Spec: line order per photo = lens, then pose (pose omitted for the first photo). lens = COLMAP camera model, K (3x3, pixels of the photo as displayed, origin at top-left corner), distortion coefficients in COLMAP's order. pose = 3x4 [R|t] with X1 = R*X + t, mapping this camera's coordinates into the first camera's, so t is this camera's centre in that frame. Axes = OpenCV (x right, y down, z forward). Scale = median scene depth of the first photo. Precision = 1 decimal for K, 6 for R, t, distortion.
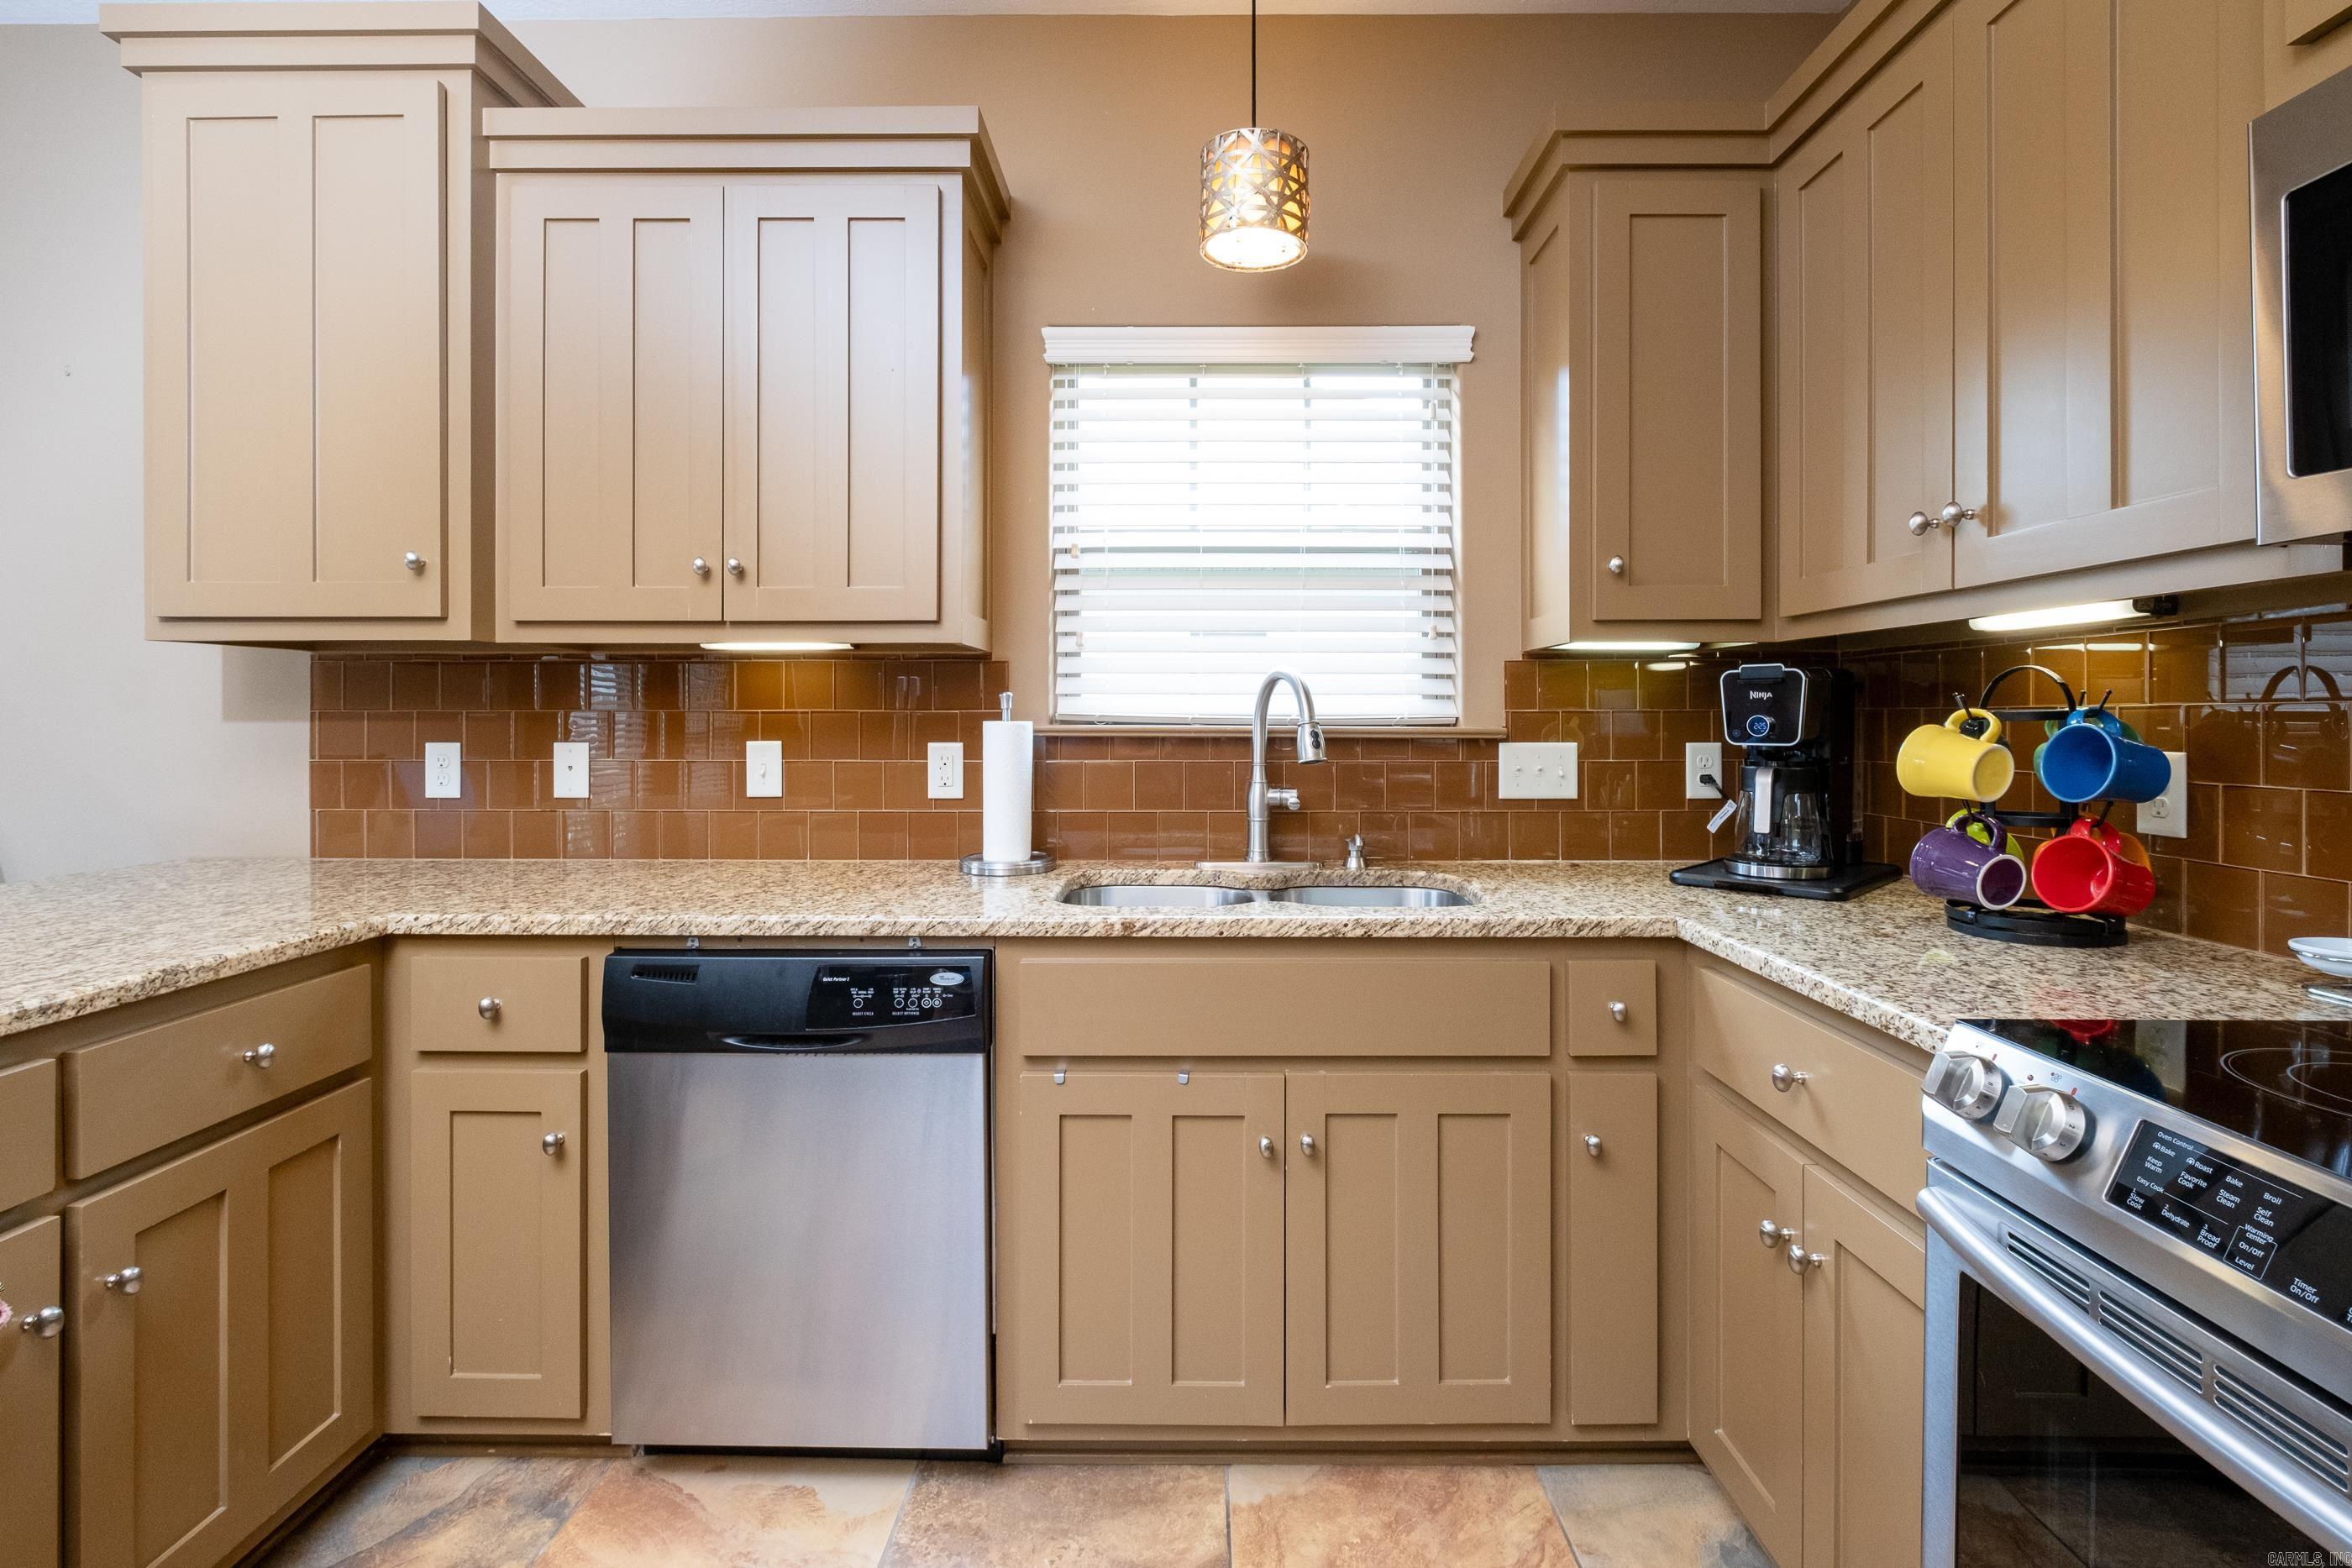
lens RADIAL K [[1051.0, 0, 1179.5], [0, 1051.0, 719.8], [0, 0, 1]] dist [0.002979, -0.005458]
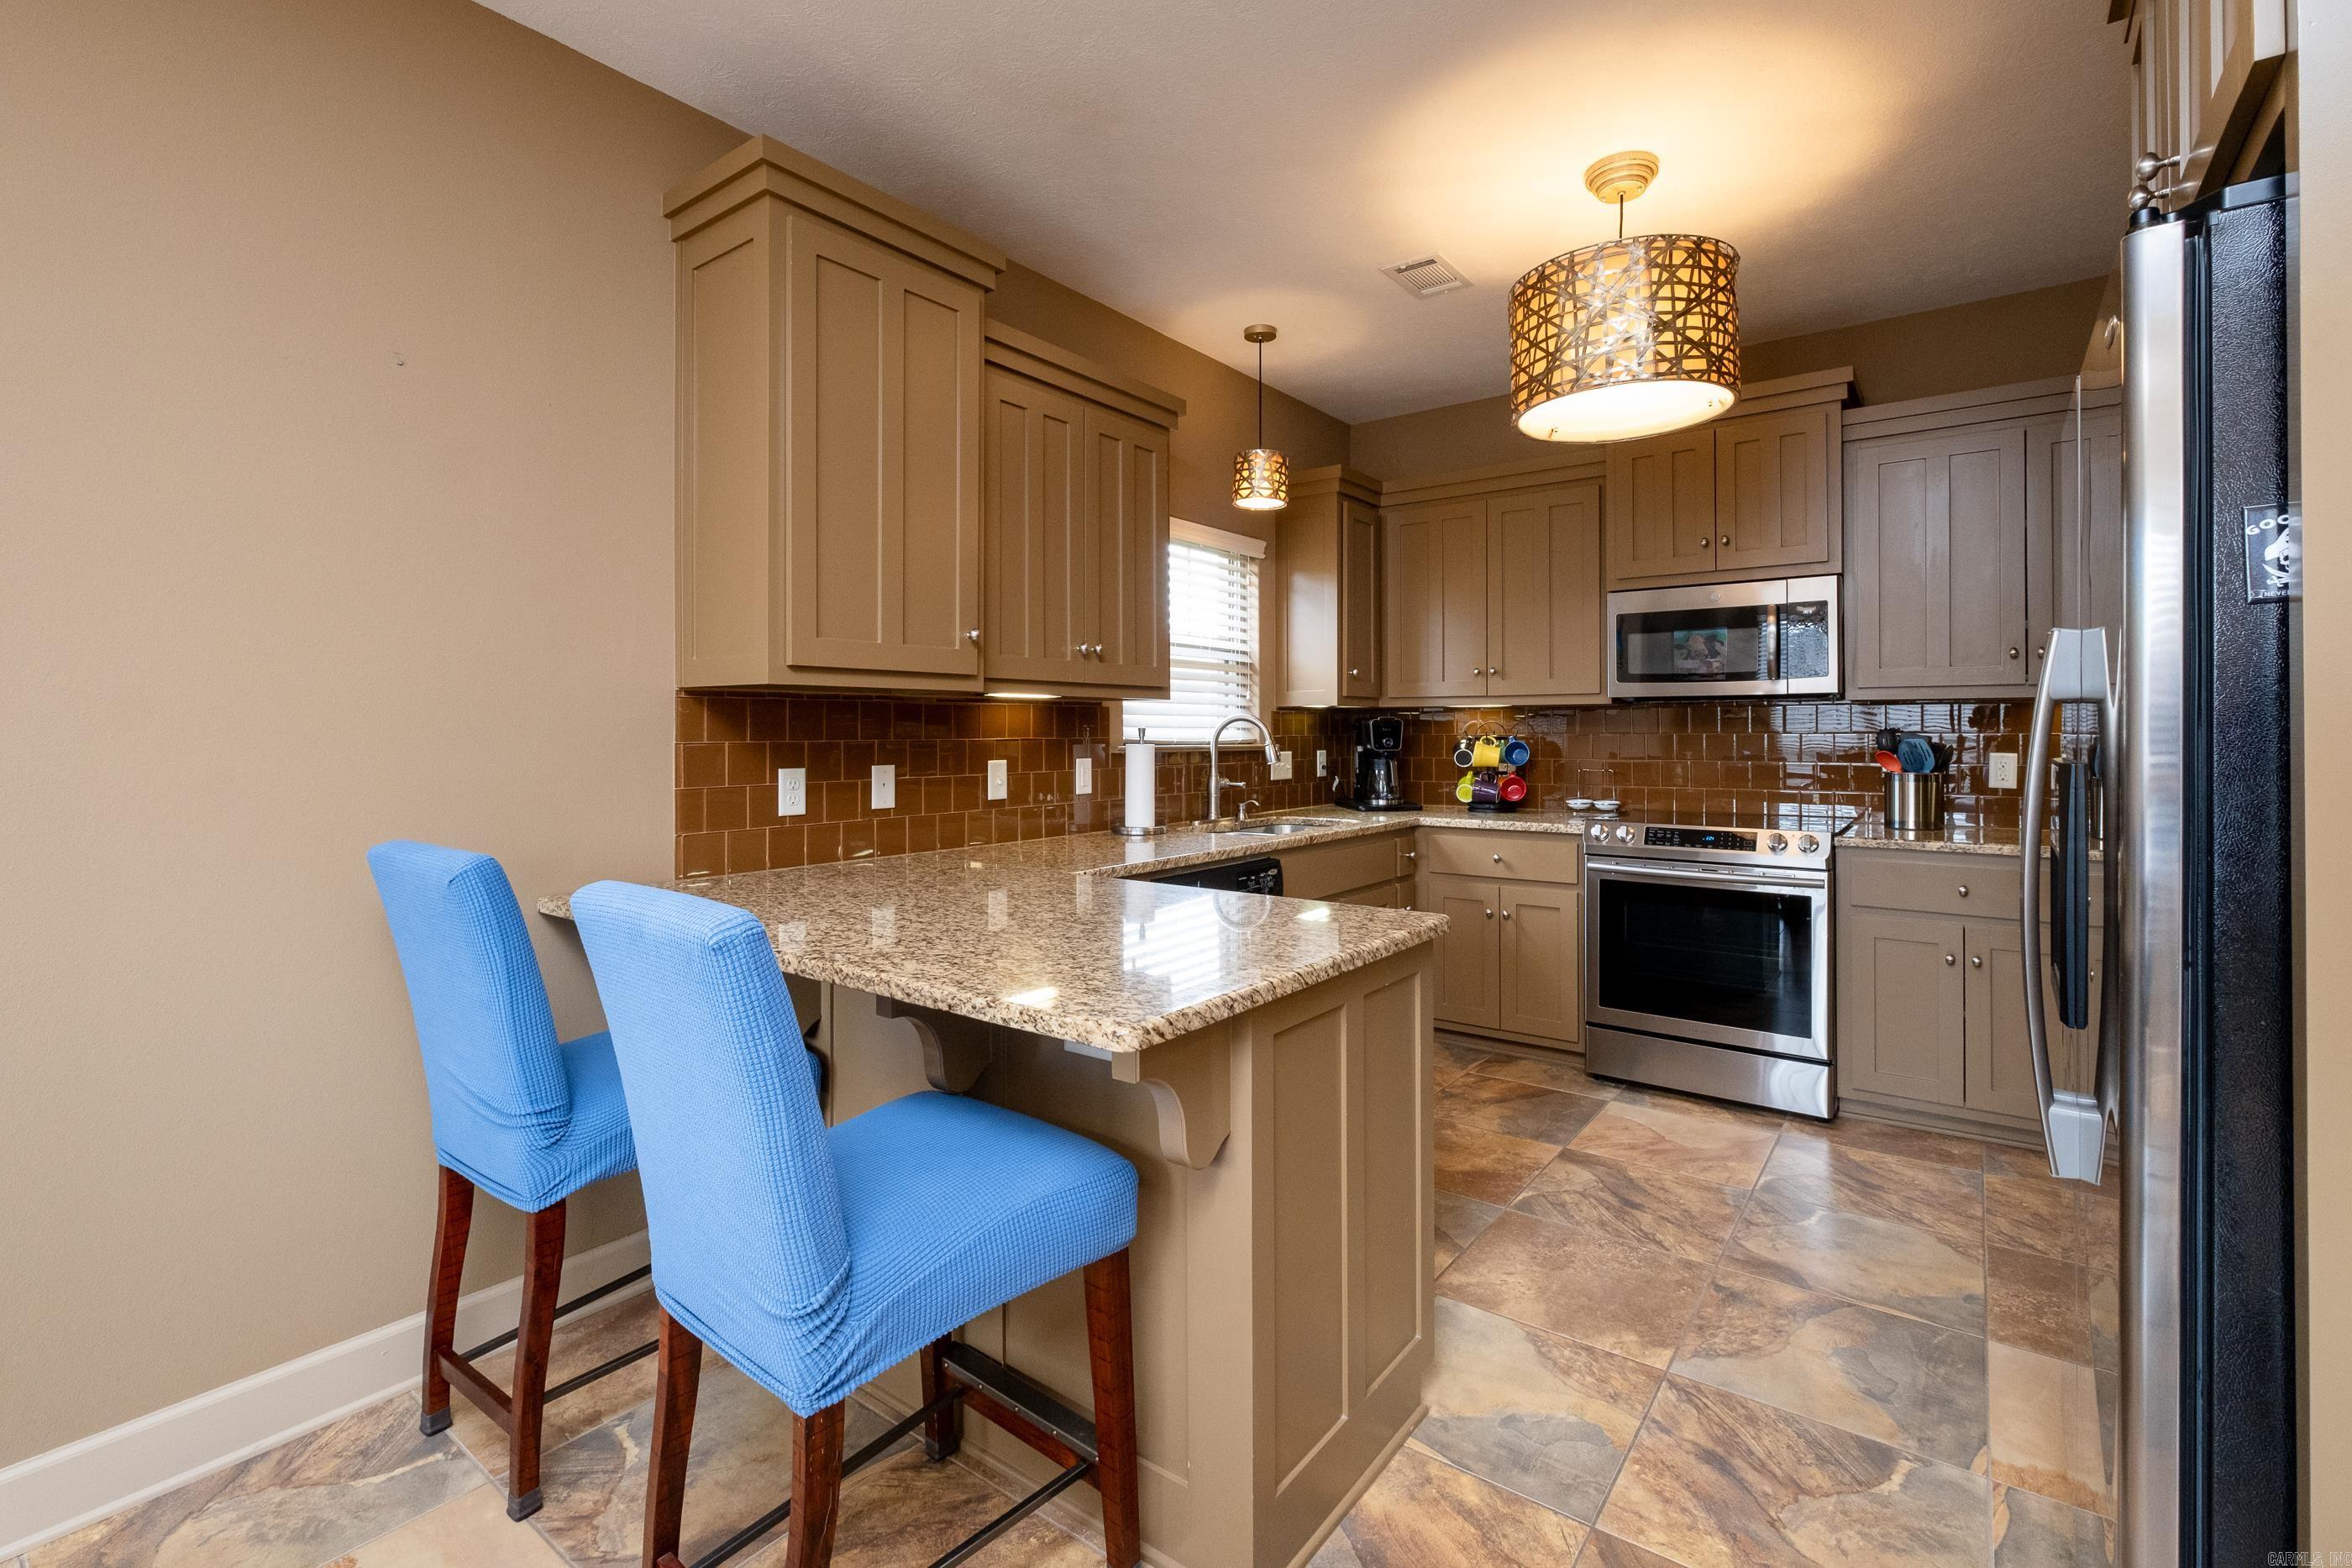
lens RADIAL K [[1051.0, 0, 1175.9], [0, 1051.0, 731.7], [0, 0, 1]] dist [0.002979, -0.005458]
pose [[0.591432, -0.001542, 0.806353, -1.394583], [0.009715, 0.999939, -0.005213, -0.008011], [-0.806296, 0.010917, 0.591411, -0.024932]]
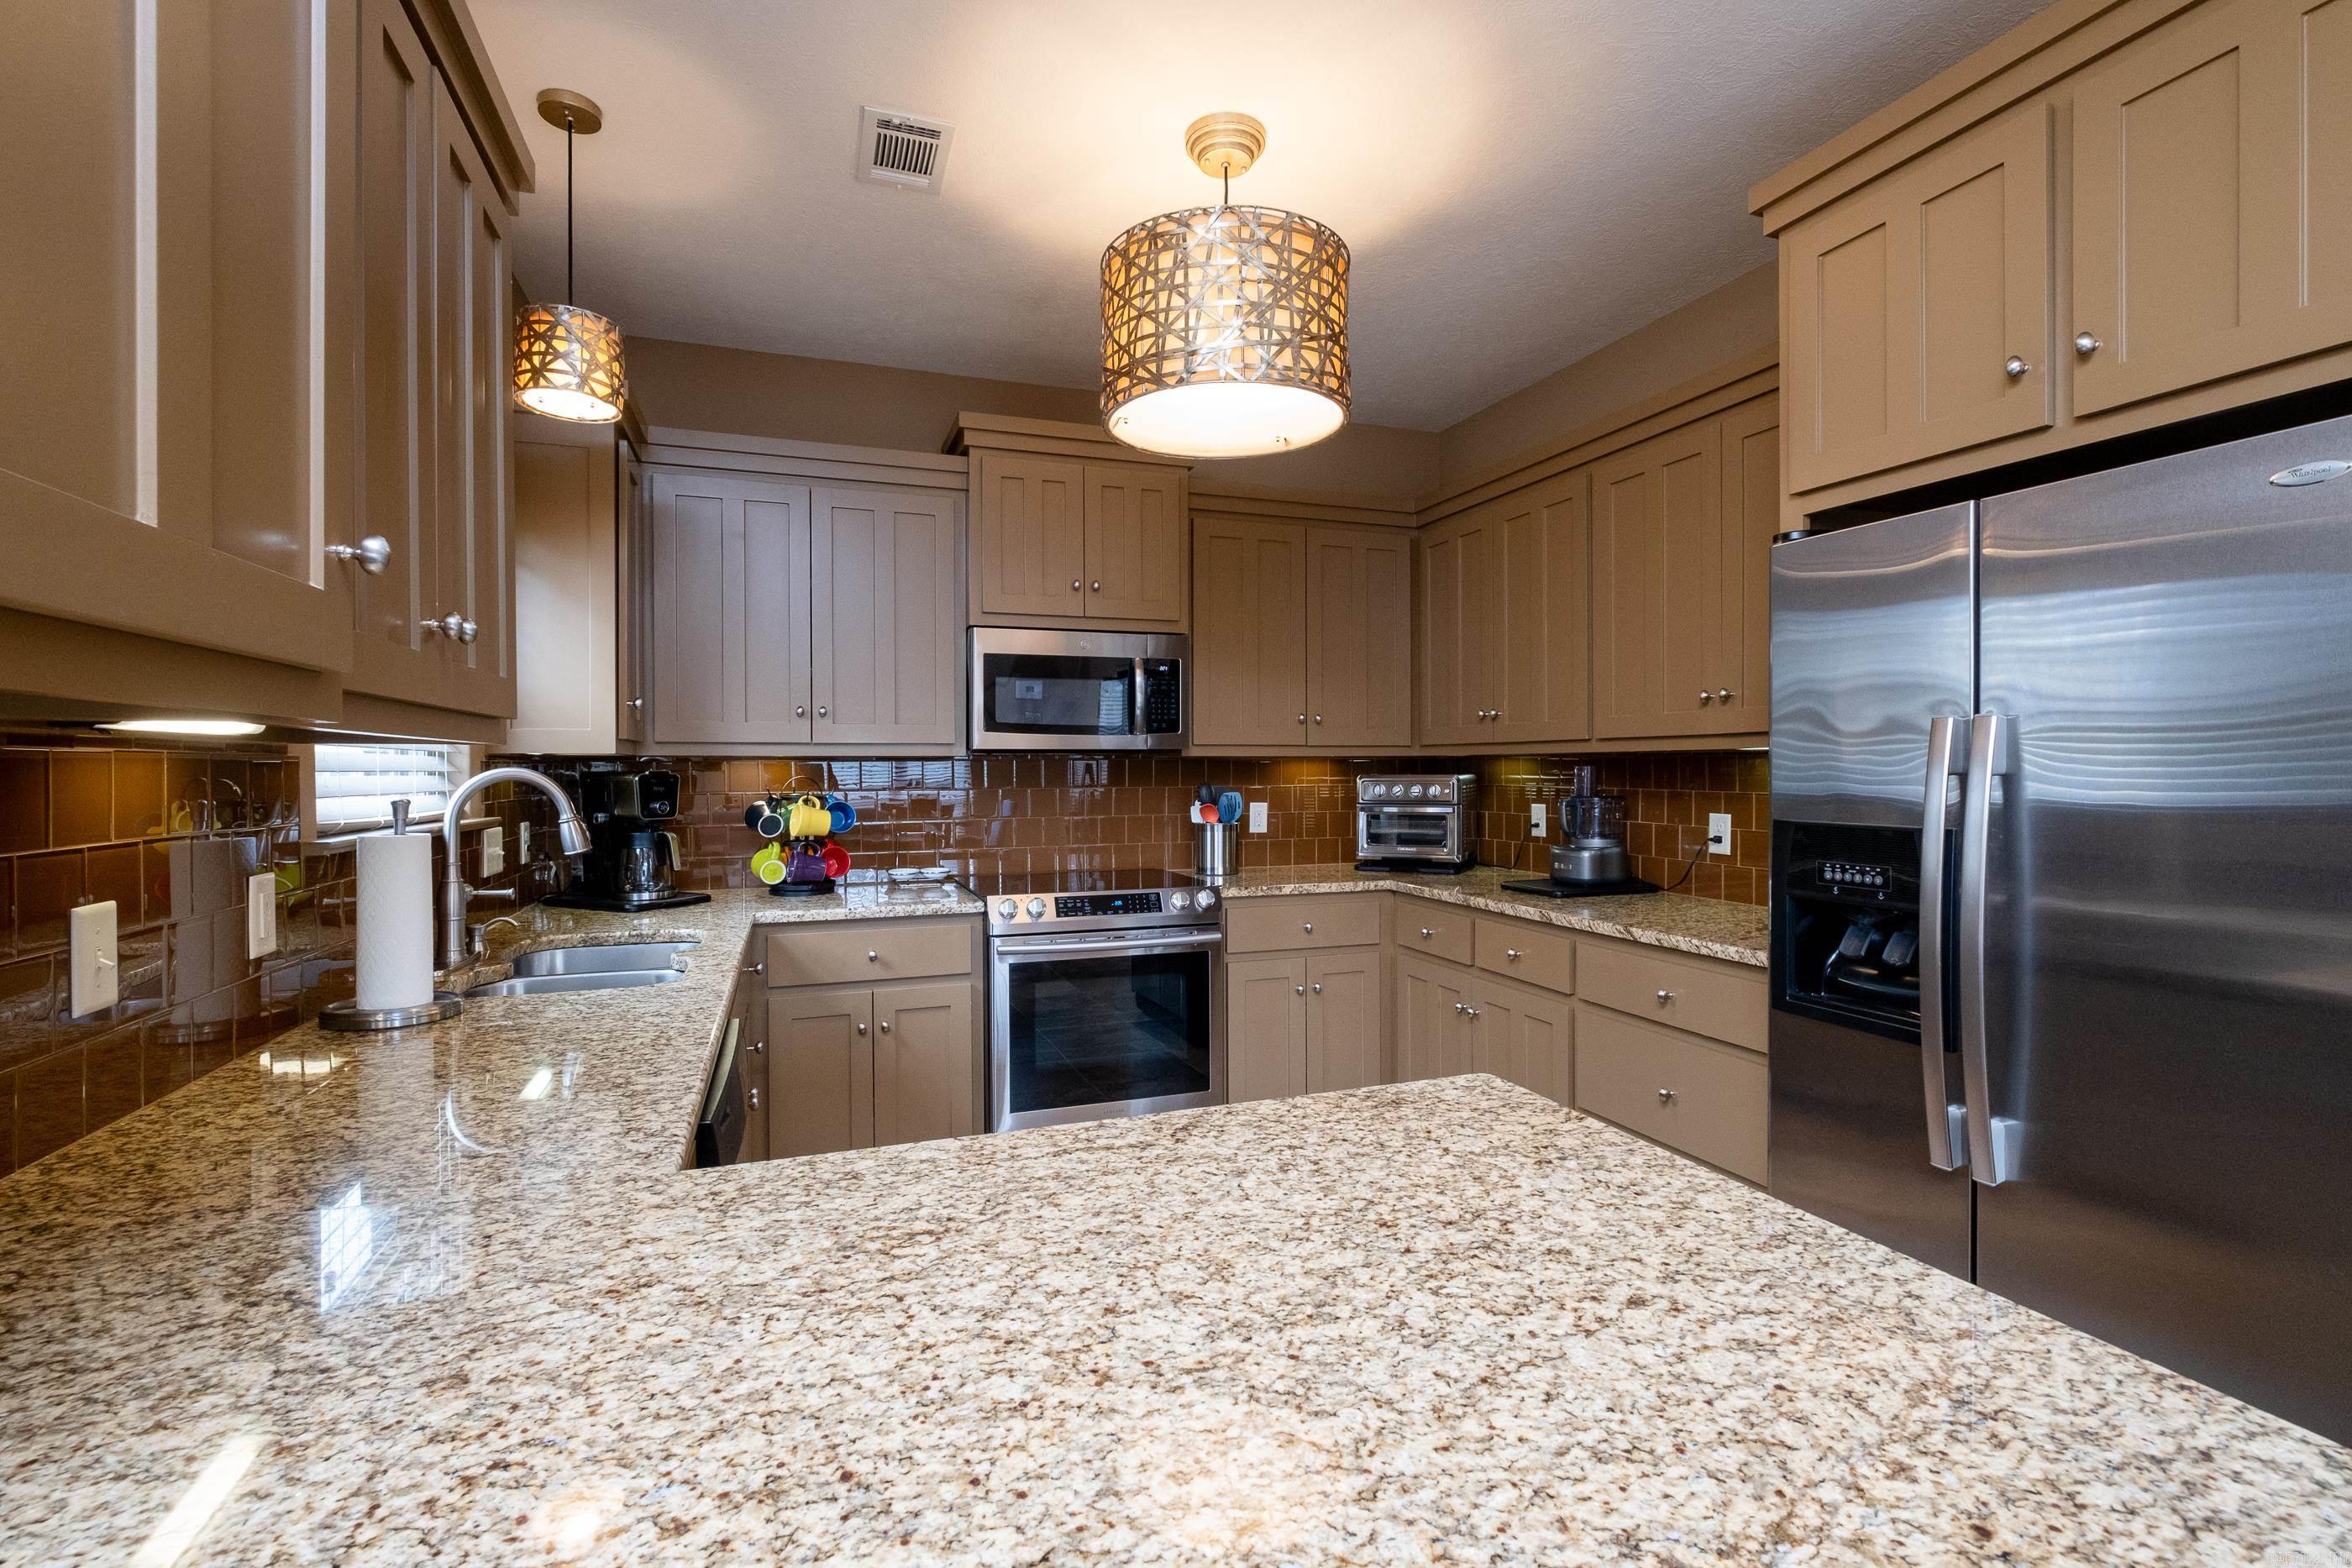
lens RADIAL K [[1051.0, 0, 1172.4], [0, 1051.0, 775.5], [0, 0, 1]] dist [0.002979, -0.005458]
pose [[-0.346522, -0.003789, 0.938034, -1.061988], [0.012892, 0.999878, 0.008802, -0.038959], [-0.937953, 0.015143, -0.346431, 0.683972]]
